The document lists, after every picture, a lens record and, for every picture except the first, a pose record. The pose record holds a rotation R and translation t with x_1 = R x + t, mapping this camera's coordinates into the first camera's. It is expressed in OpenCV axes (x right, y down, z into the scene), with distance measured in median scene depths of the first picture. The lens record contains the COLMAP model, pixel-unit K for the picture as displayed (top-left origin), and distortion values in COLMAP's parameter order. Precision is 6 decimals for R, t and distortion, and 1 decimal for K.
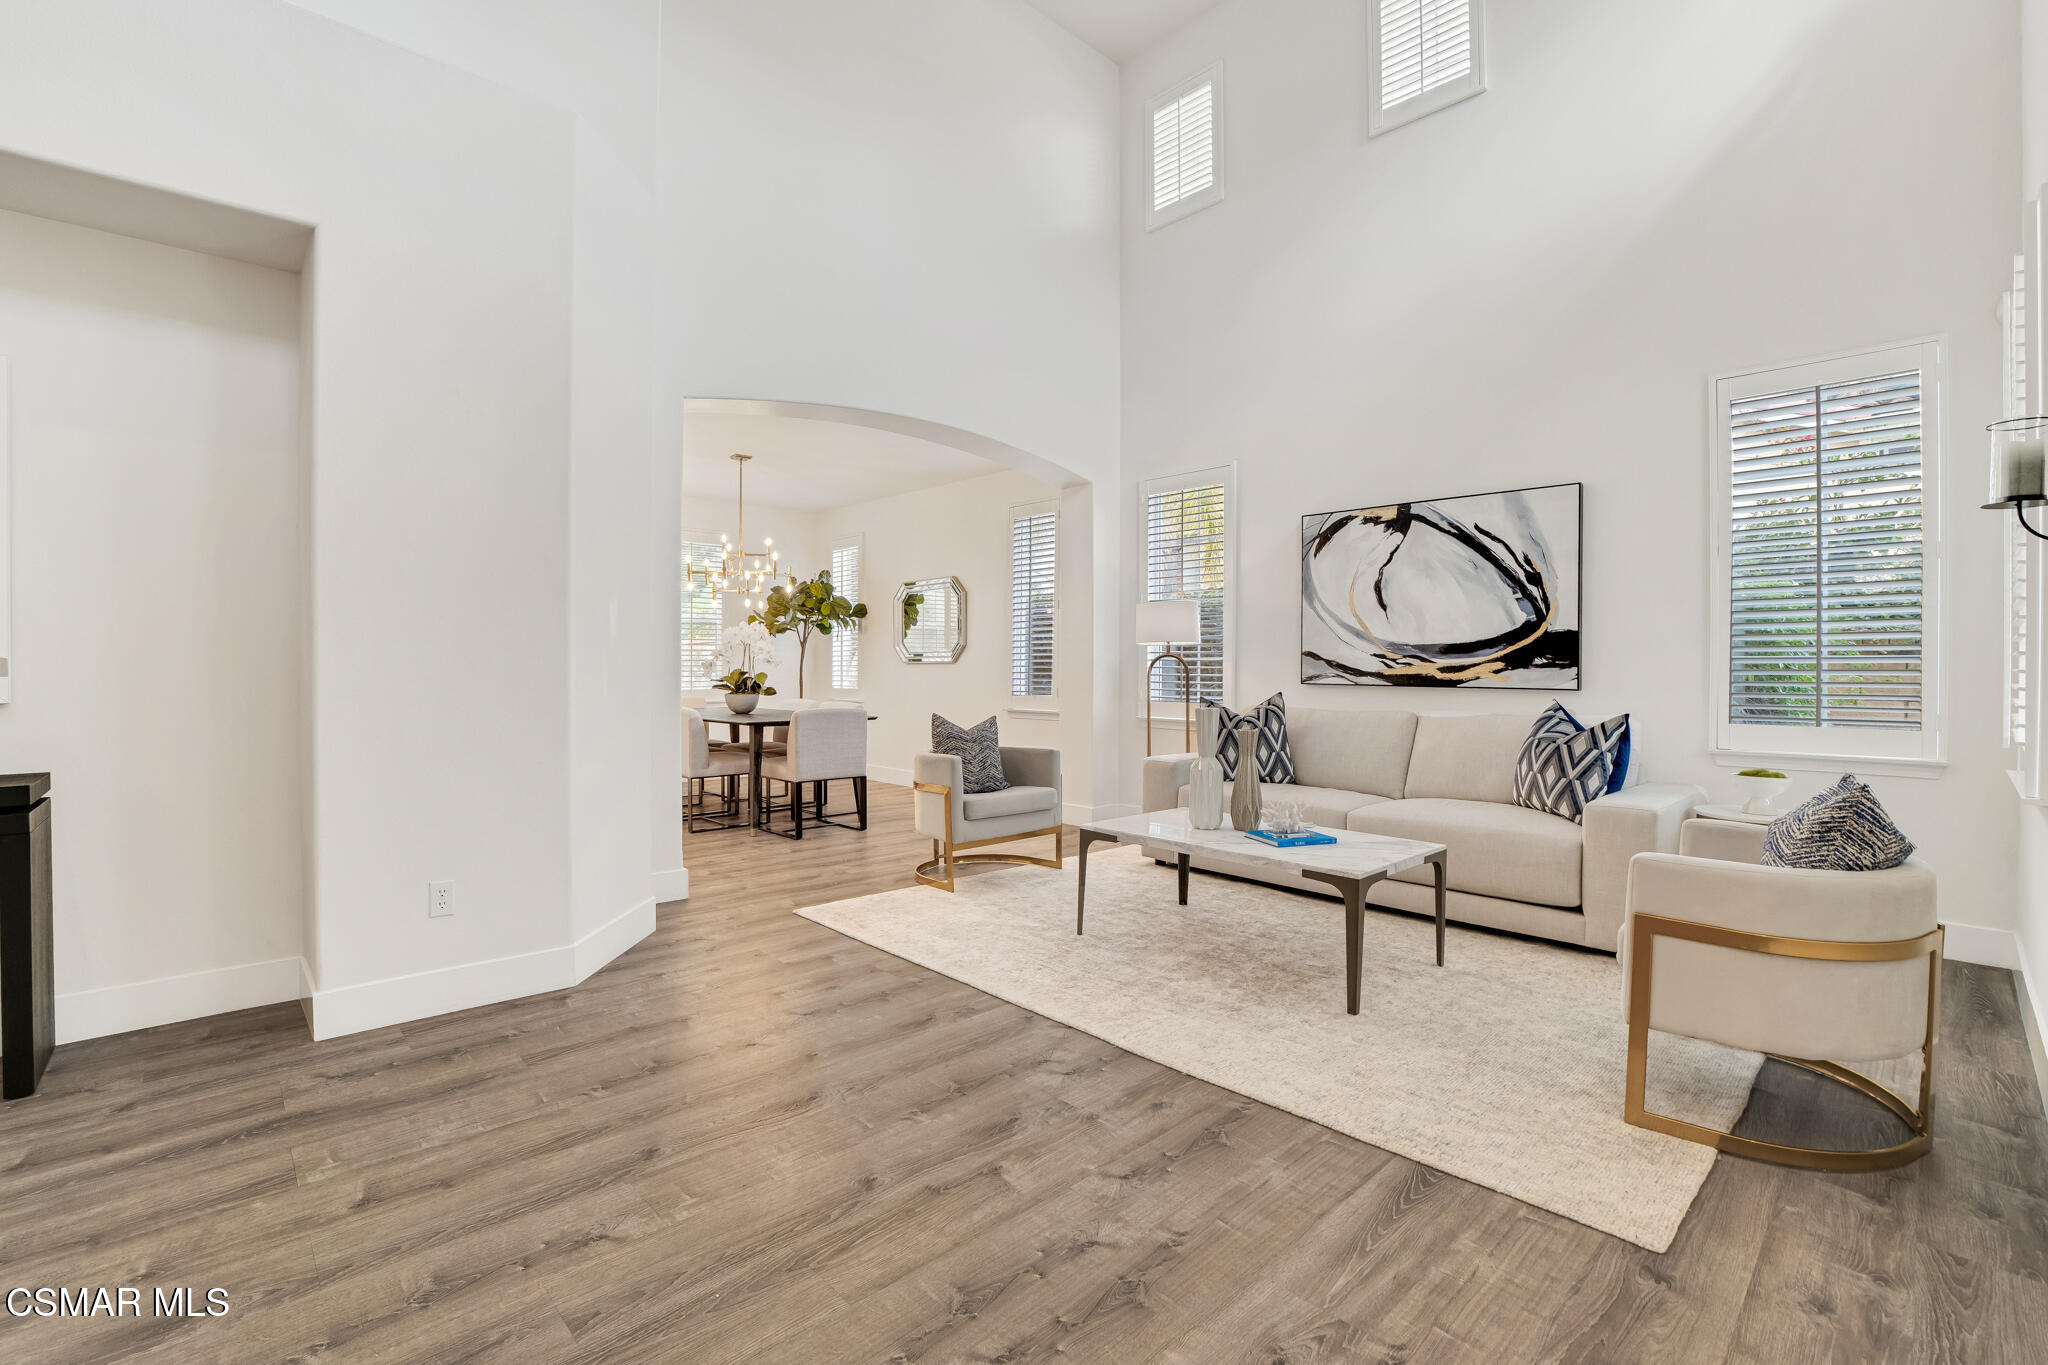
lens RADIAL K [[901.5, 0, 1022.1], [0, 901.5, 666.5], [0, 0, 1]] dist [-0.056830, 0.012466]
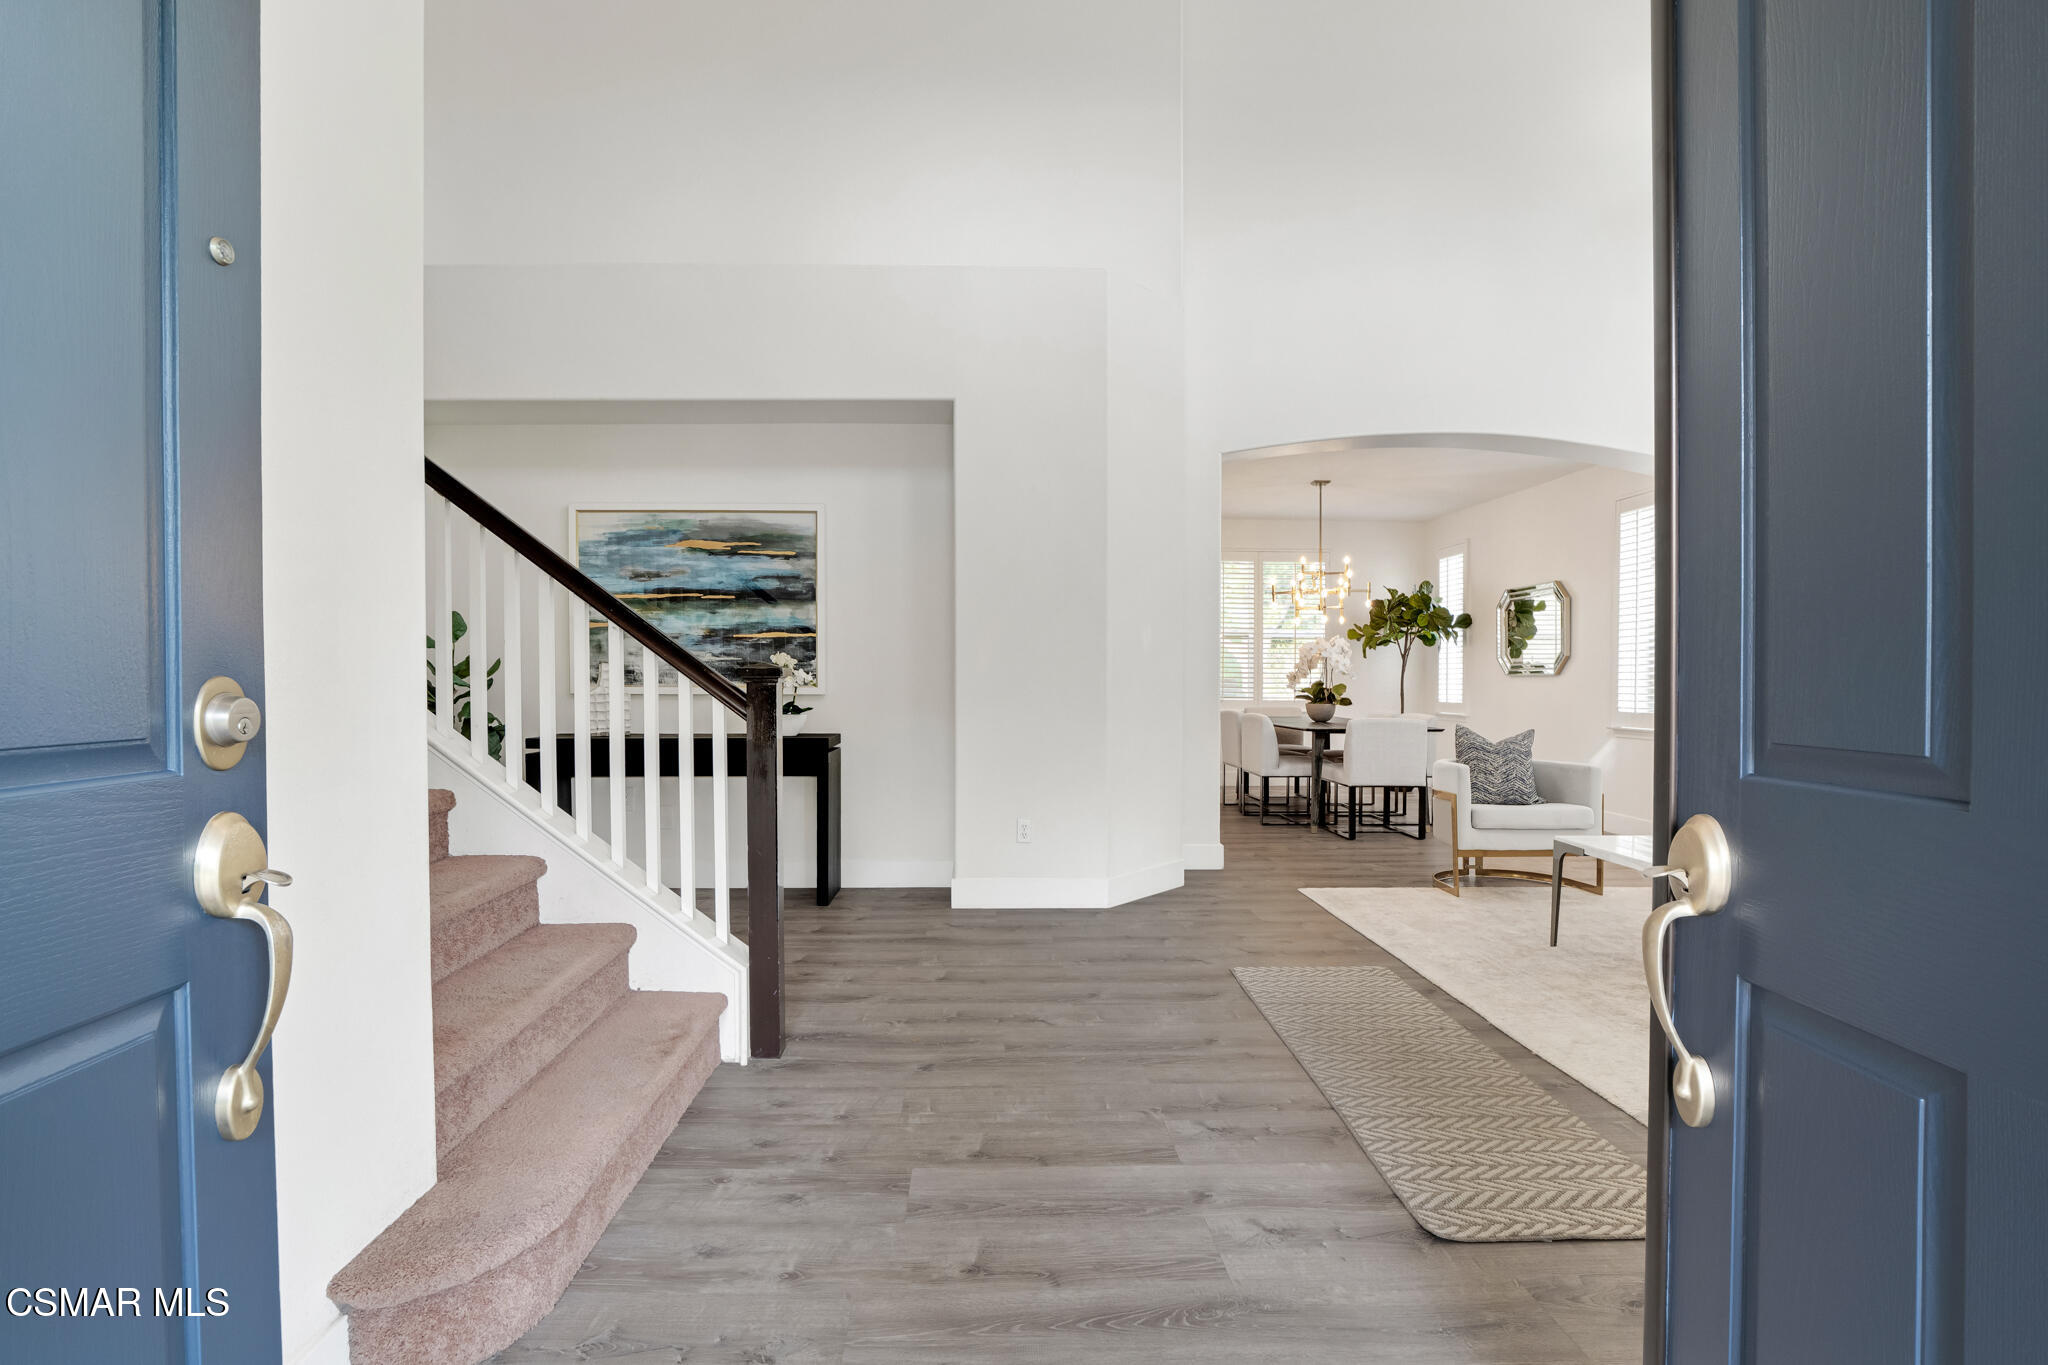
lens RADIAL K [[949.8, 0, 1024.0], [0, 949.8, 682.5], [0, 0, 1]] dist [-0.044362, 0.000153]
pose [[0.759277, 0.005938, -0.650741, 0.386612], [-0.004660, 0.999982, 0.003688, 0.006274], [0.650751, 0.000232, 0.759291, -0.223697]]
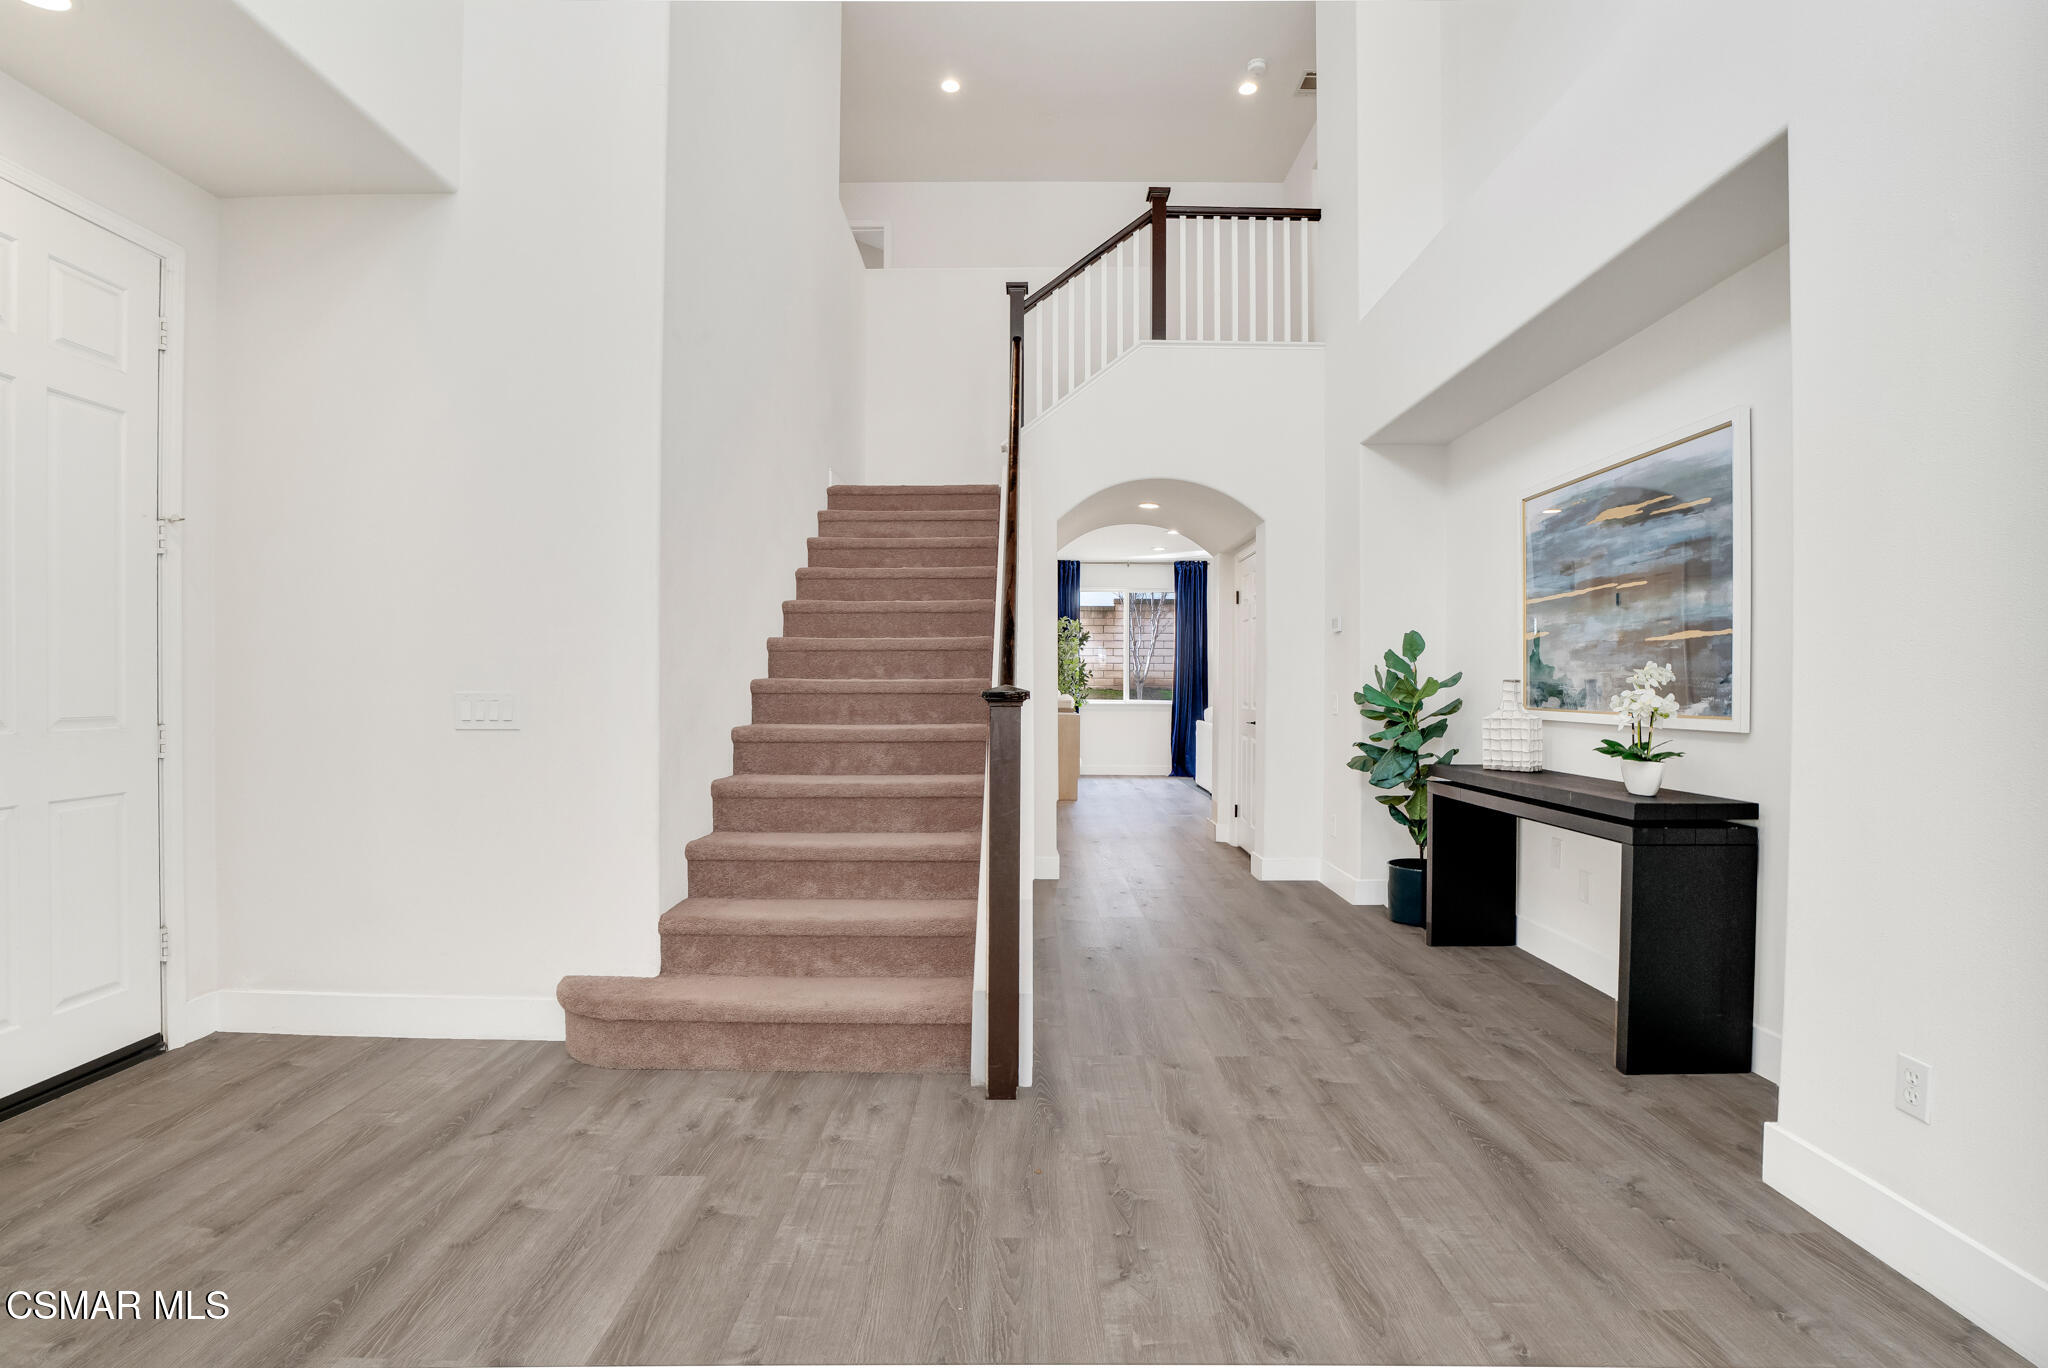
lens RADIAL K [[959.1, 0, 1057.7], [0, 959.1, 695.8], [0, 0, 1]] dist [-0.040532, 0.000794]
pose [[-0.678522, 0.004071, -0.734569, 0.210153], [-0.008079, 0.999883, 0.013005, -0.009820], [0.734536, 0.014759, -0.678410, 0.994629]]
